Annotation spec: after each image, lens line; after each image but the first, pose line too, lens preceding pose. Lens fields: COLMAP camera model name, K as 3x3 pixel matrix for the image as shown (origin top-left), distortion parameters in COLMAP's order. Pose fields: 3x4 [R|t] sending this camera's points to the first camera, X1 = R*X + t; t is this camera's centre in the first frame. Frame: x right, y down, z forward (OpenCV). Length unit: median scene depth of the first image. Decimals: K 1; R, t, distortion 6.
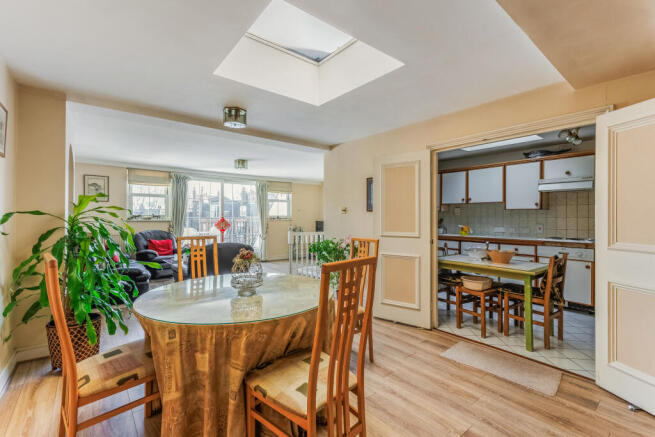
lens RADIAL K [[287.5, 0, 330.4], [0, 287.5, 218.0], [0, 0, 1]] dist [0.020670, -0.000569]
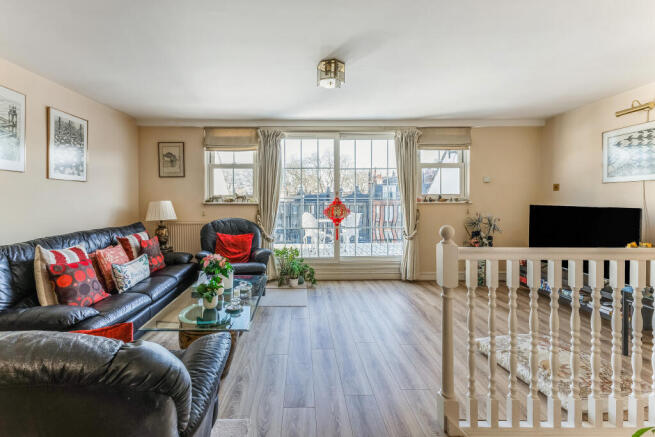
lens RADIAL K [[287.5, 0, 326.8], [0, 287.5, 199.7], [0, 0, 1]] dist [0.020670, -0.000569]
pose [[0.810552, -0.005036, -0.585645, -0.054638], [0.004898, 0.999986, -0.001821, 0.002034], [0.585646, -0.001393, 0.810566, 0.569940]]
